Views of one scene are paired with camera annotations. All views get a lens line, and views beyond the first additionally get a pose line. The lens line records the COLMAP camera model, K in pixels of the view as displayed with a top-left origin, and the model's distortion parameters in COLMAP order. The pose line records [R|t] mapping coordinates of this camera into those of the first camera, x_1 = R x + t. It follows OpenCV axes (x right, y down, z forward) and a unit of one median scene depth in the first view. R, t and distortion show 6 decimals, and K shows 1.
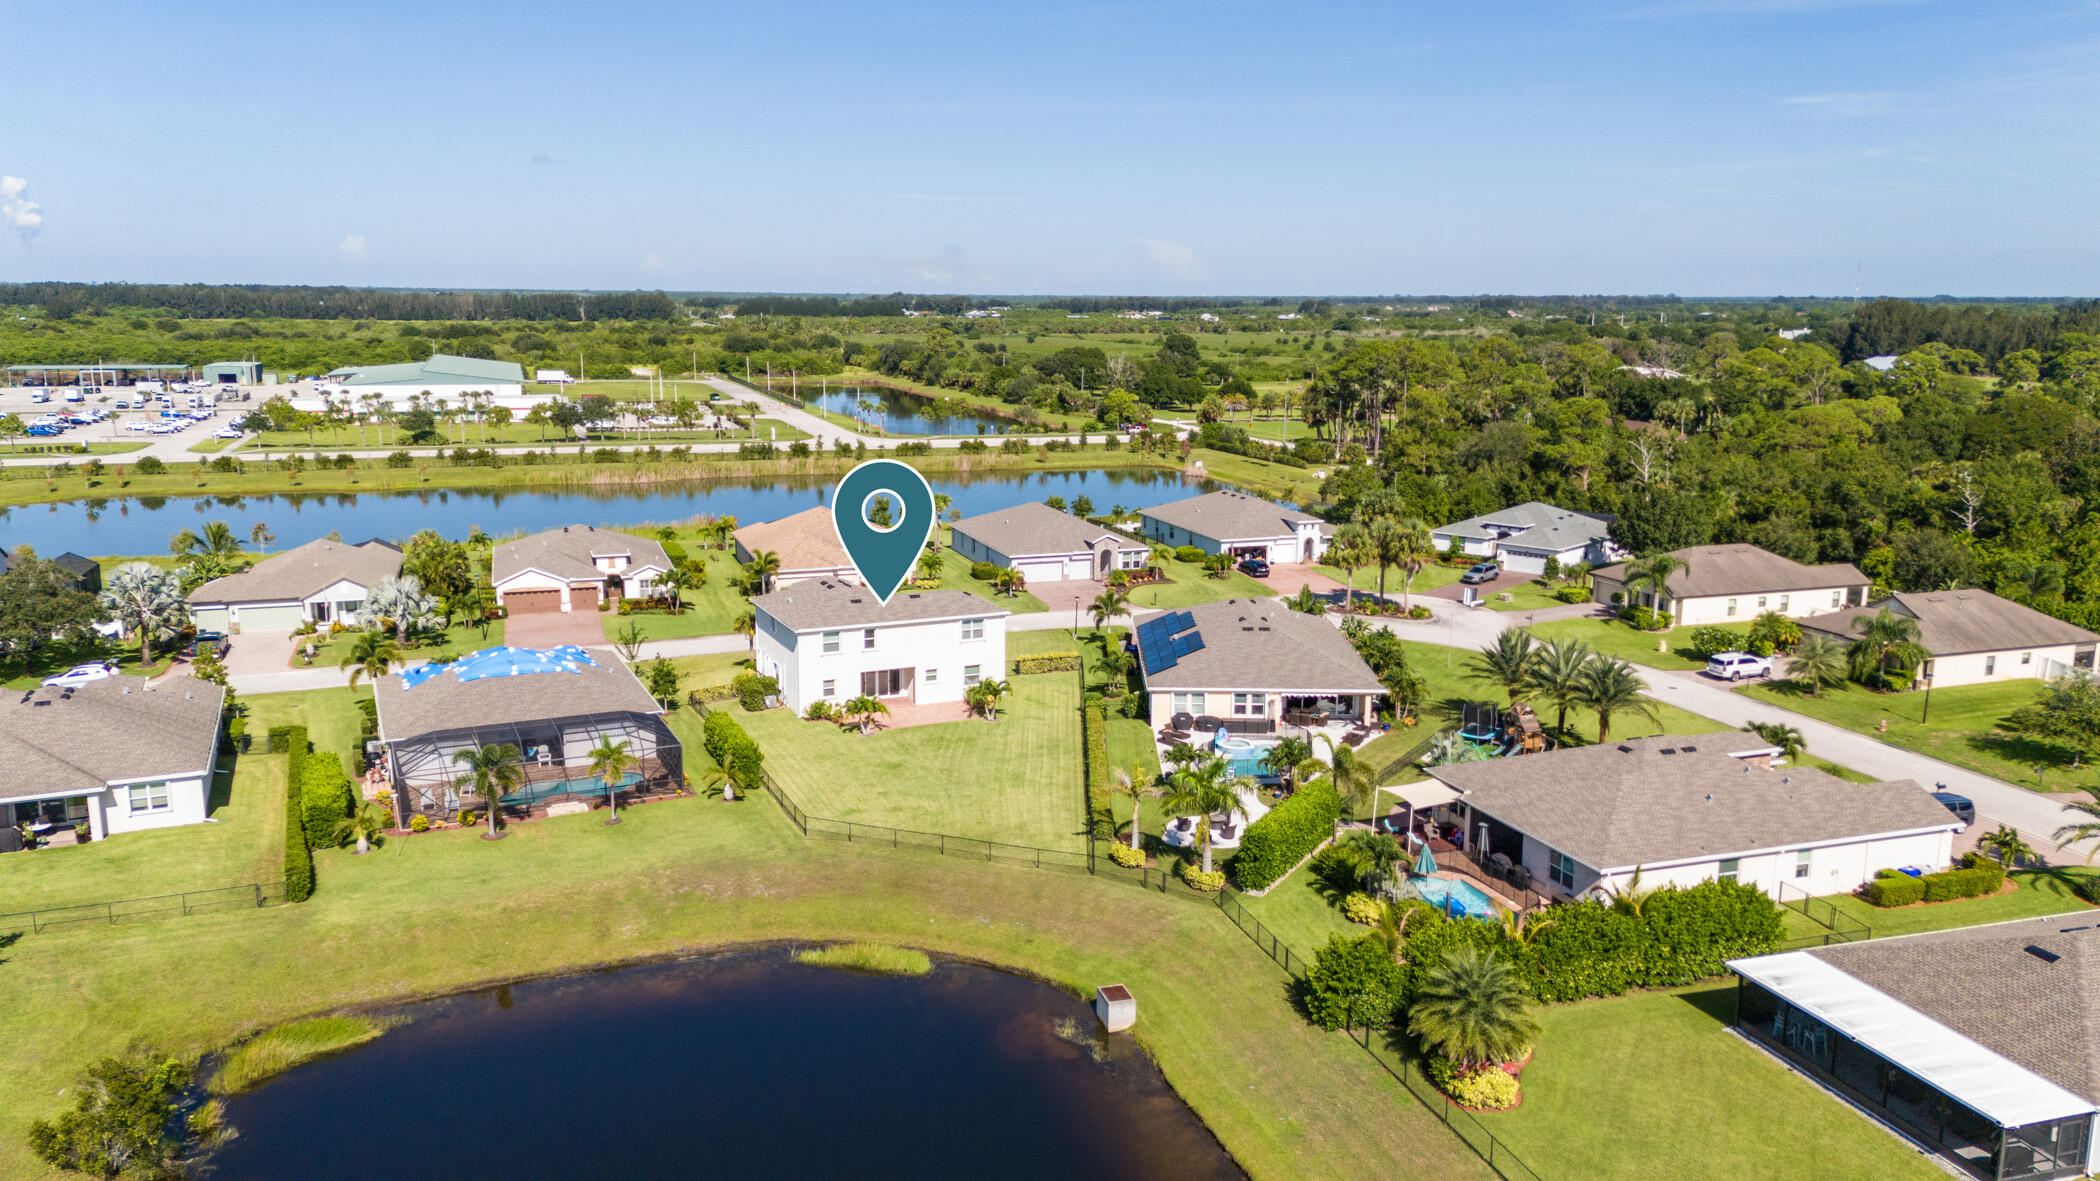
lens RADIAL K [[1485.0, 0, 1050.0], [0, 1485.0, 590.5], [0, 0, 1]] dist [0.106187, -0.124622]
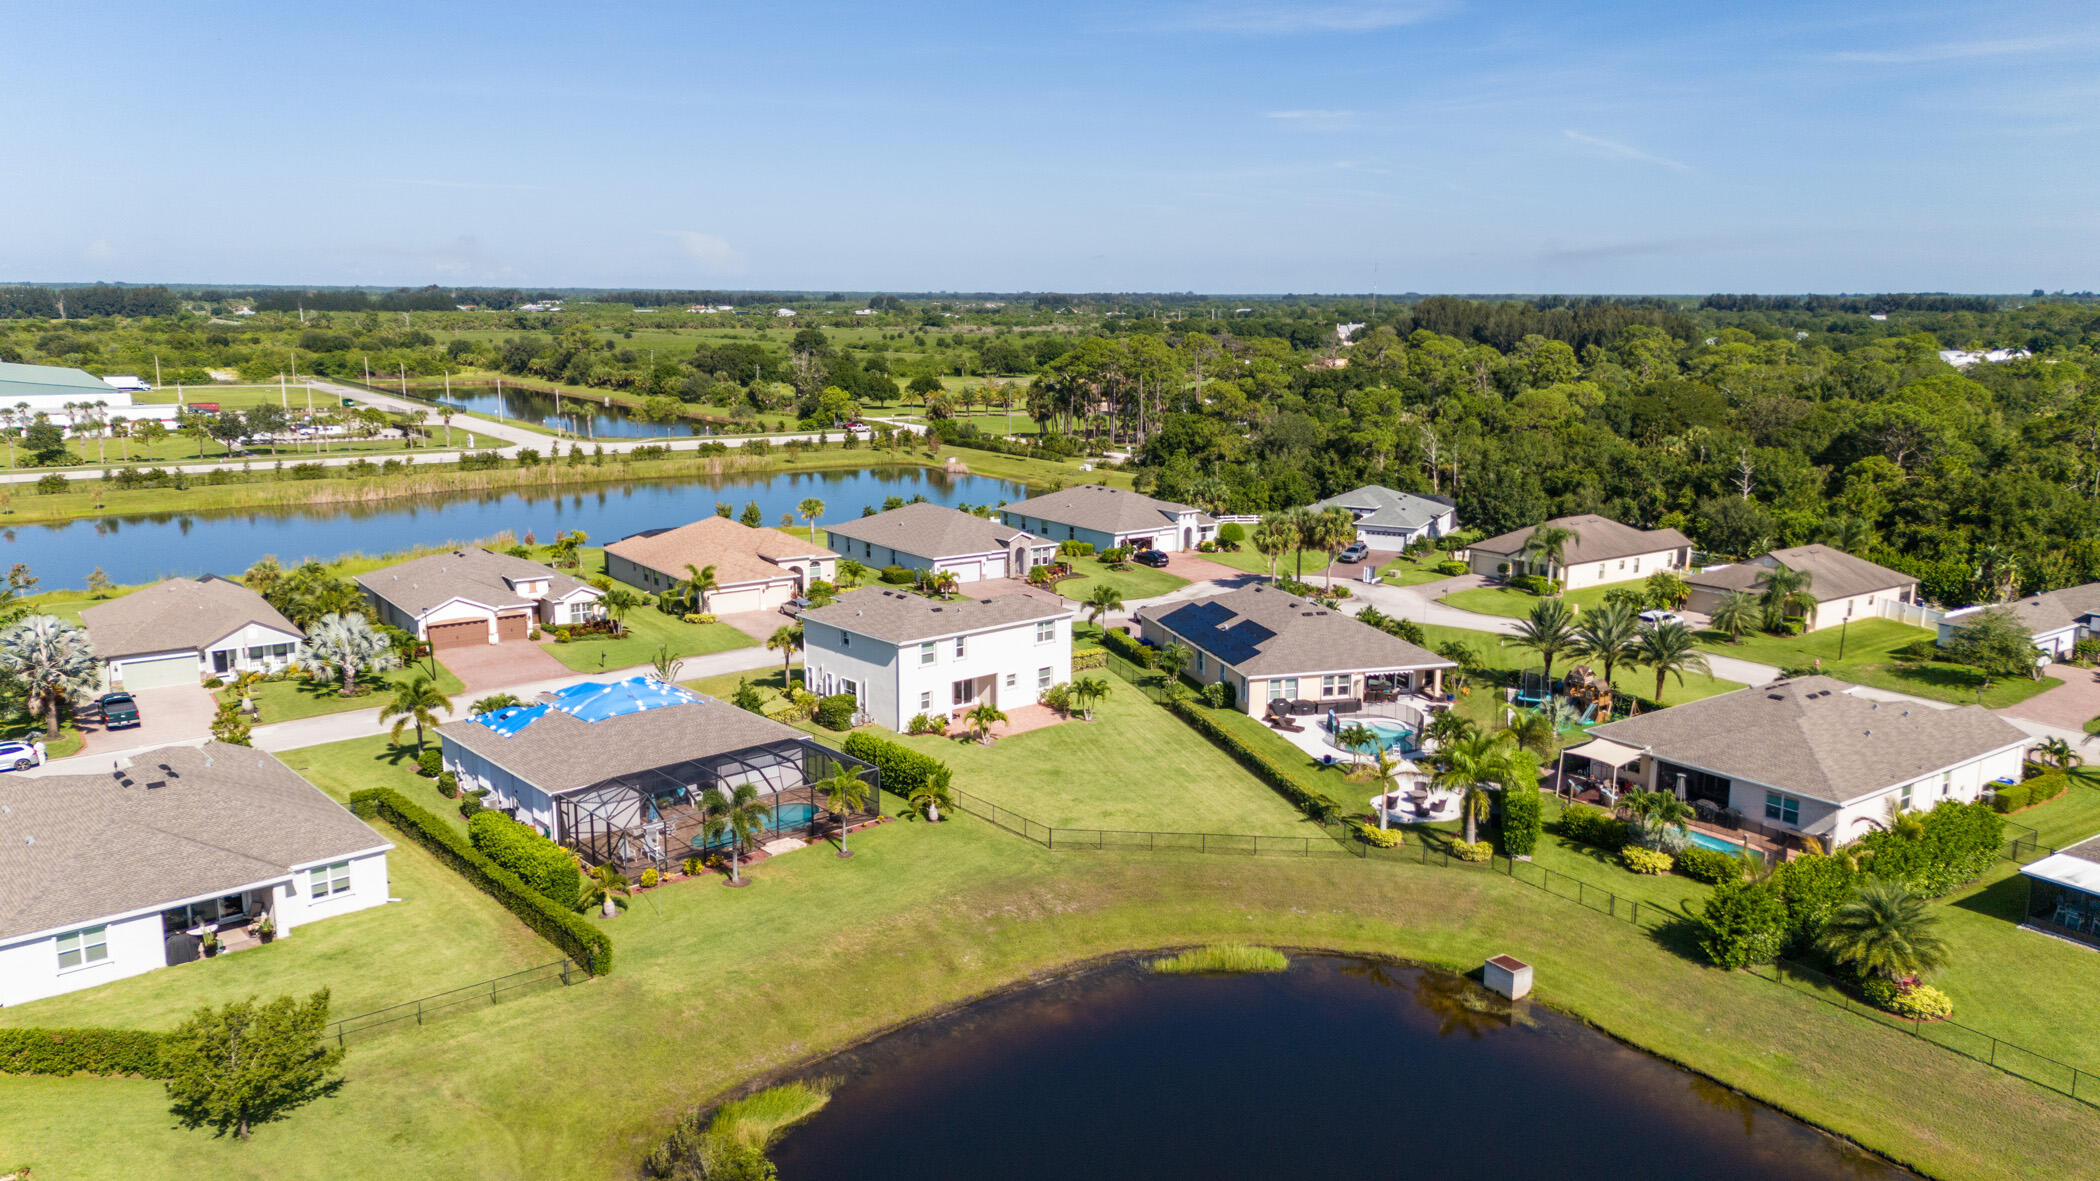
lens RADIAL K [[1485.0, 0, 1050.0], [0, 1485.0, 590.5], [0, 0, 1]] dist [0.106187, -0.124622]
pose [[0.960833, -0.055702, 0.271474, -0.225062], [0.054892, 0.998436, 0.010582, -0.008152], [-0.271638, 0.004735, 0.962388, 0.031127]]
